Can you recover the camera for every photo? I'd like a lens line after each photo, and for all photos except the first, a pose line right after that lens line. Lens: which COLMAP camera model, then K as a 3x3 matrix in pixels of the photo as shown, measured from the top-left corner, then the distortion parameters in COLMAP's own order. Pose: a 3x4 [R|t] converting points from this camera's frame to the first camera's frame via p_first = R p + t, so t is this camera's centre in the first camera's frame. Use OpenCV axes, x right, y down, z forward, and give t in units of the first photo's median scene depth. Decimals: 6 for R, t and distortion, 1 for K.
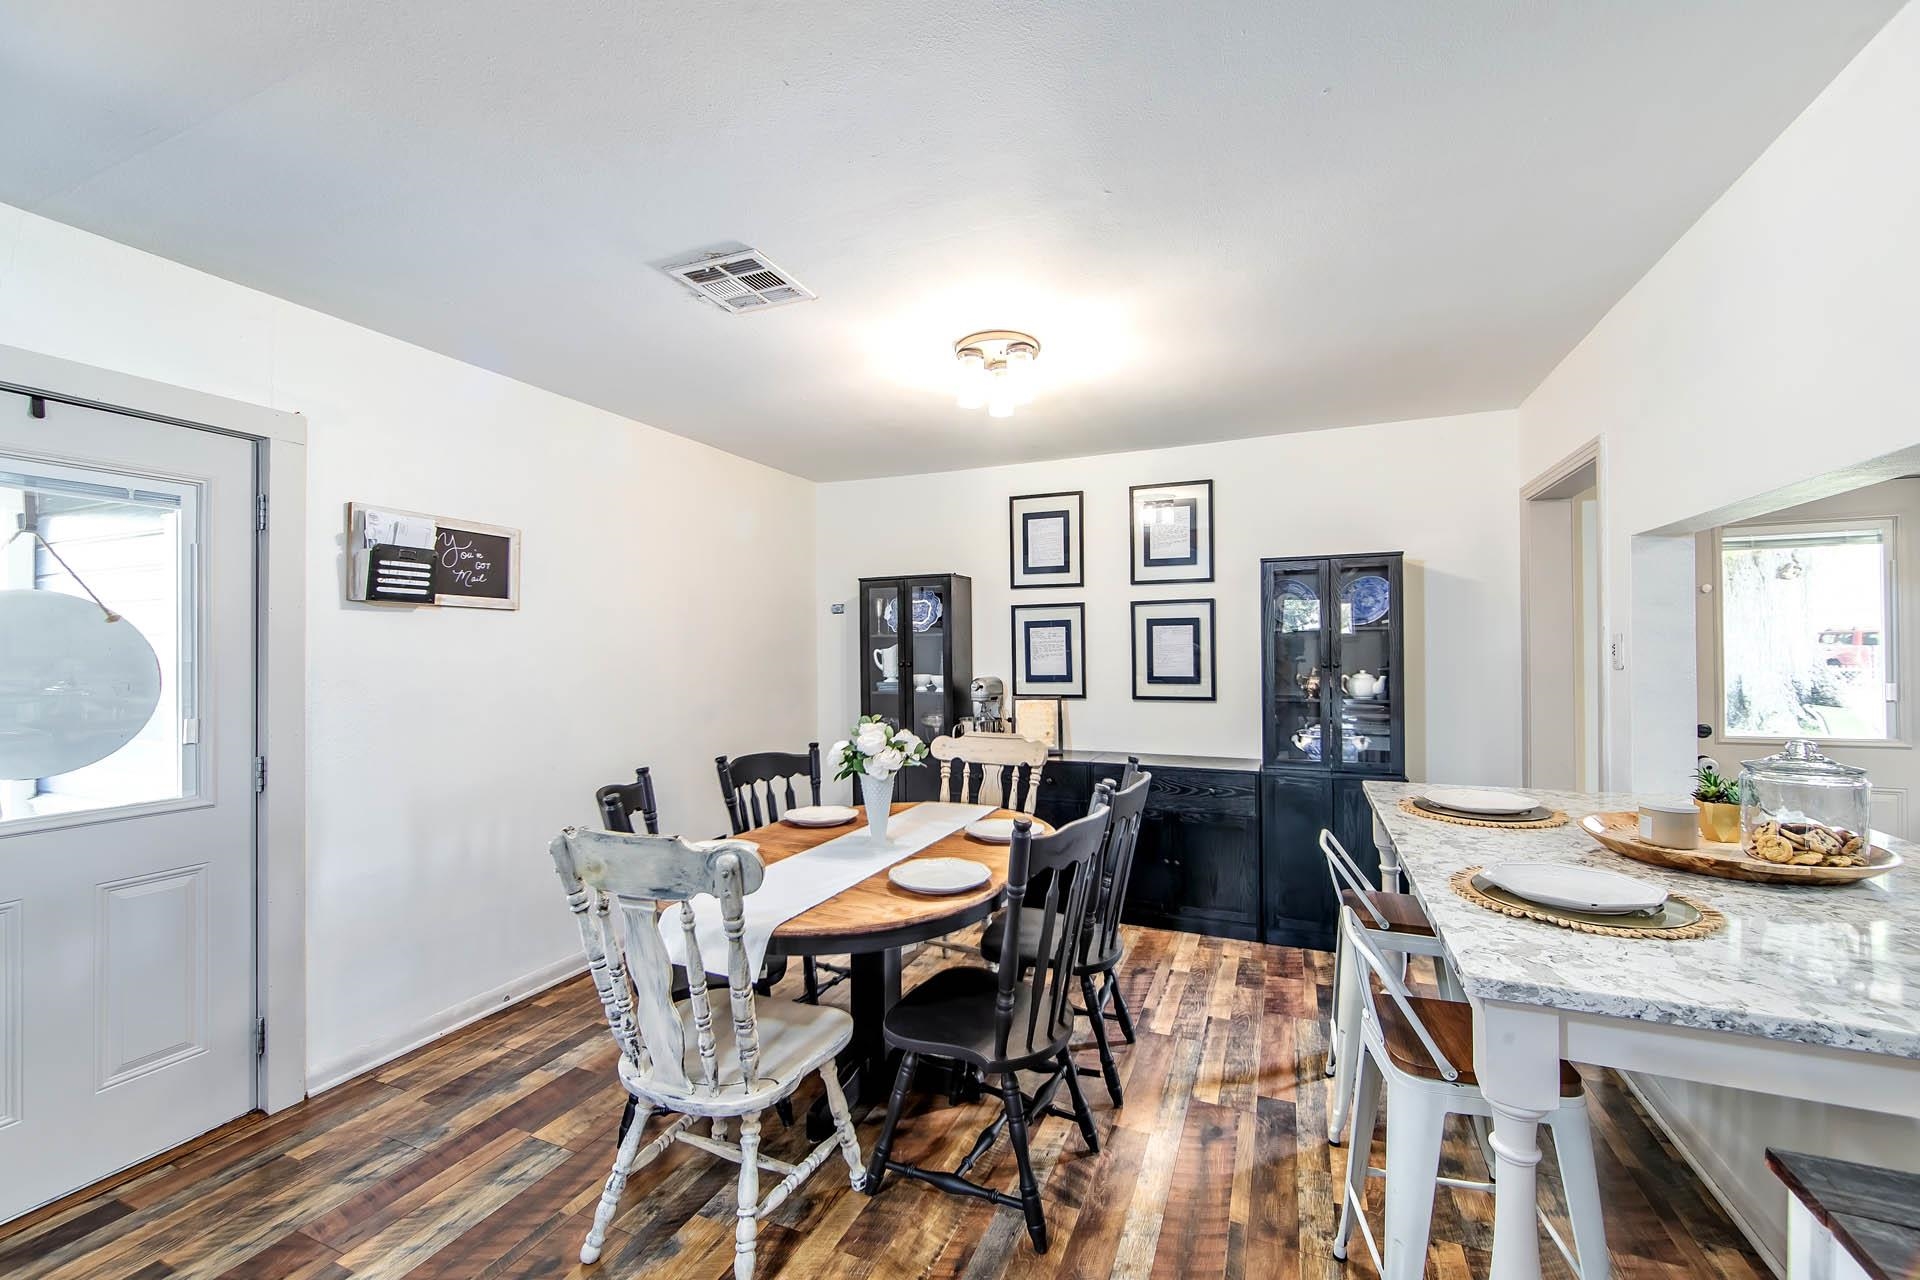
lens RADIAL K [[772.4, 0, 960.0], [0, 772.4, 640.0], [0, 0, 1]] dist [0.000459, 0.000064]
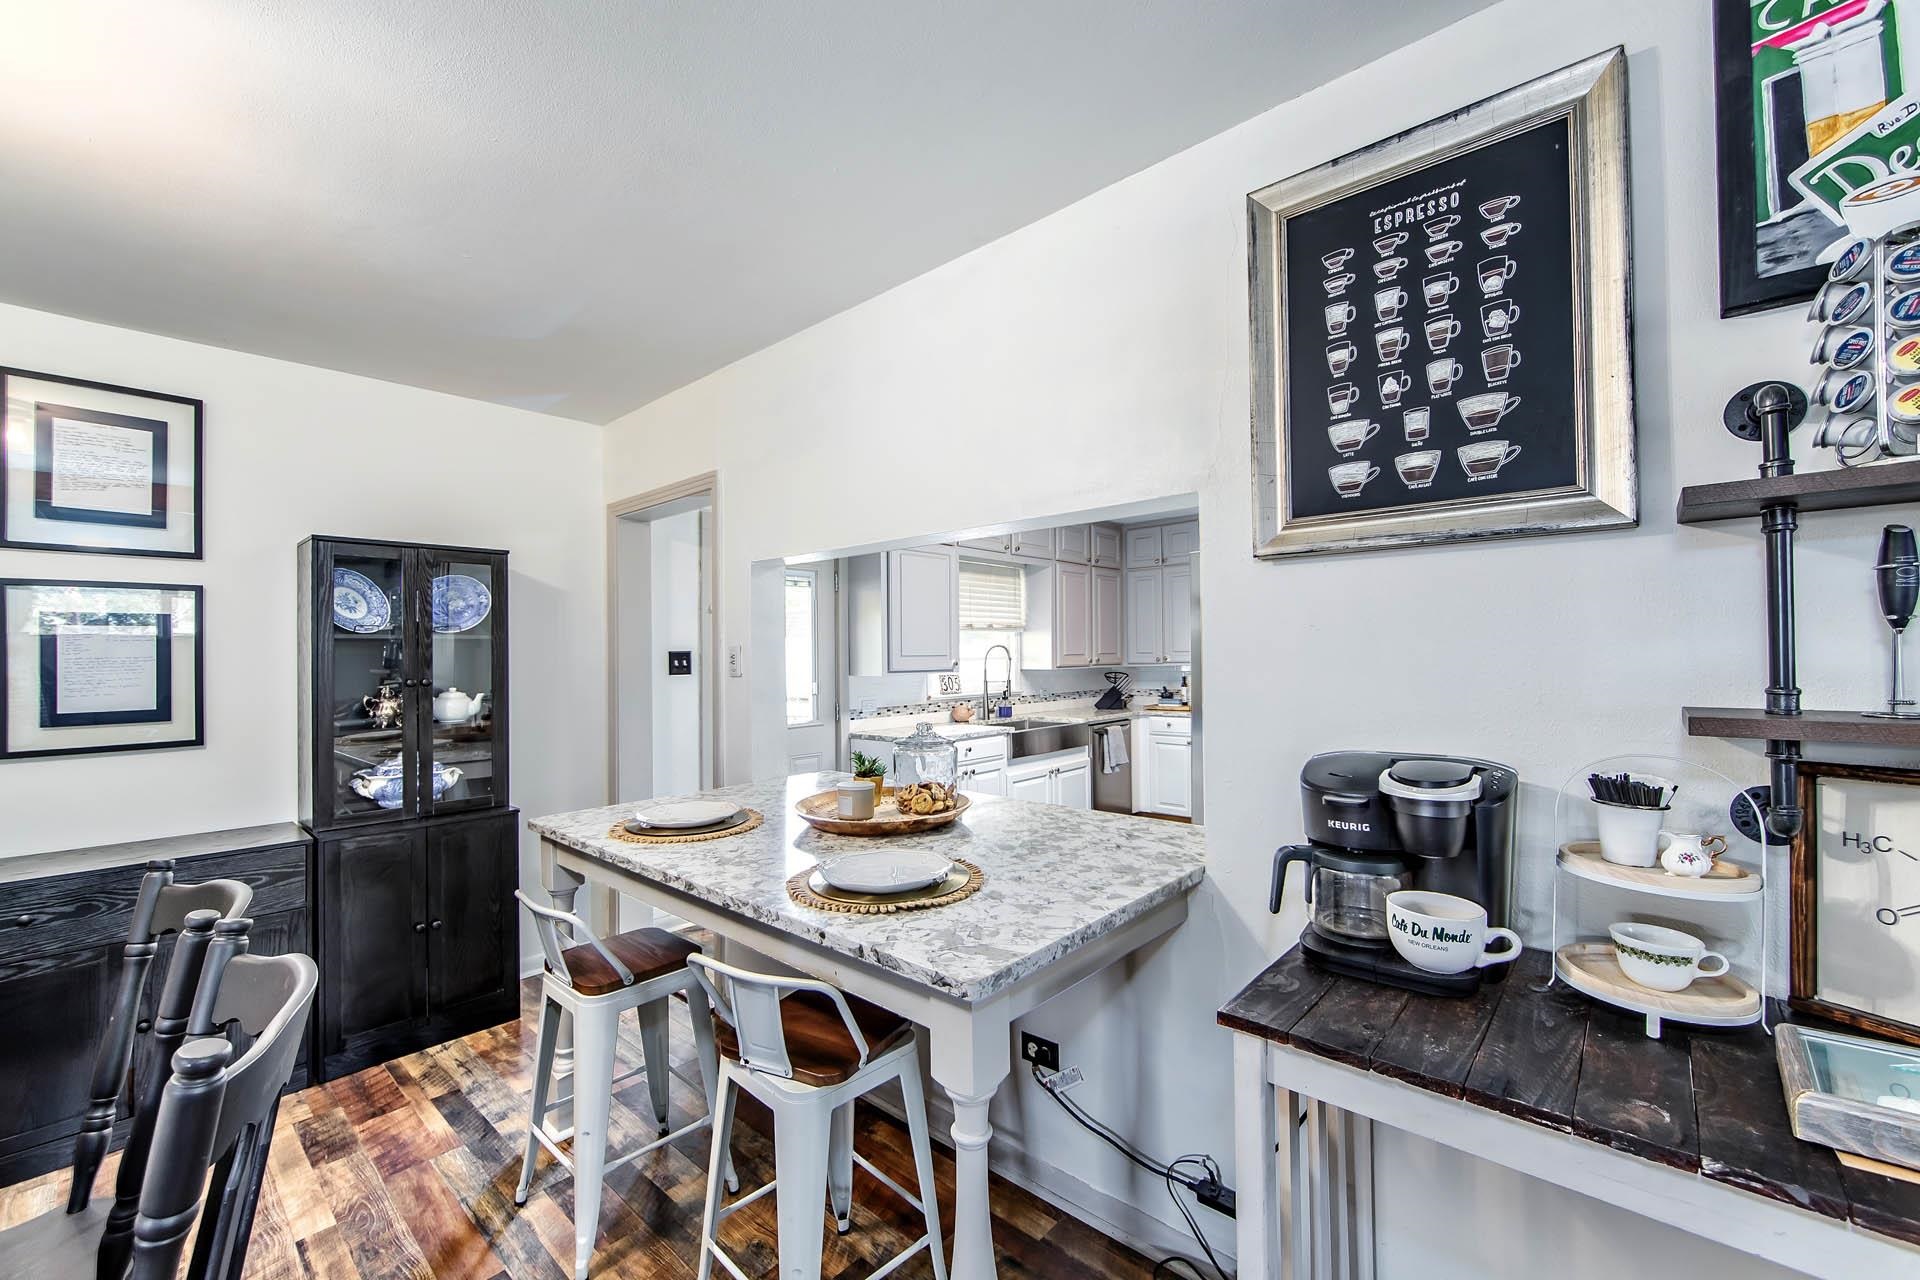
lens RADIAL K [[772.4, 0, 960.0], [0, 772.4, 640.0], [0, 0, 1]] dist [0.000459, 0.000064]
pose [[0.311649, 0.019679, 0.949993, -0.114311], [-0.001029, 0.999792, -0.020373, 0.005464], [-0.950197, 0.005371, 0.311605, 0.267994]]
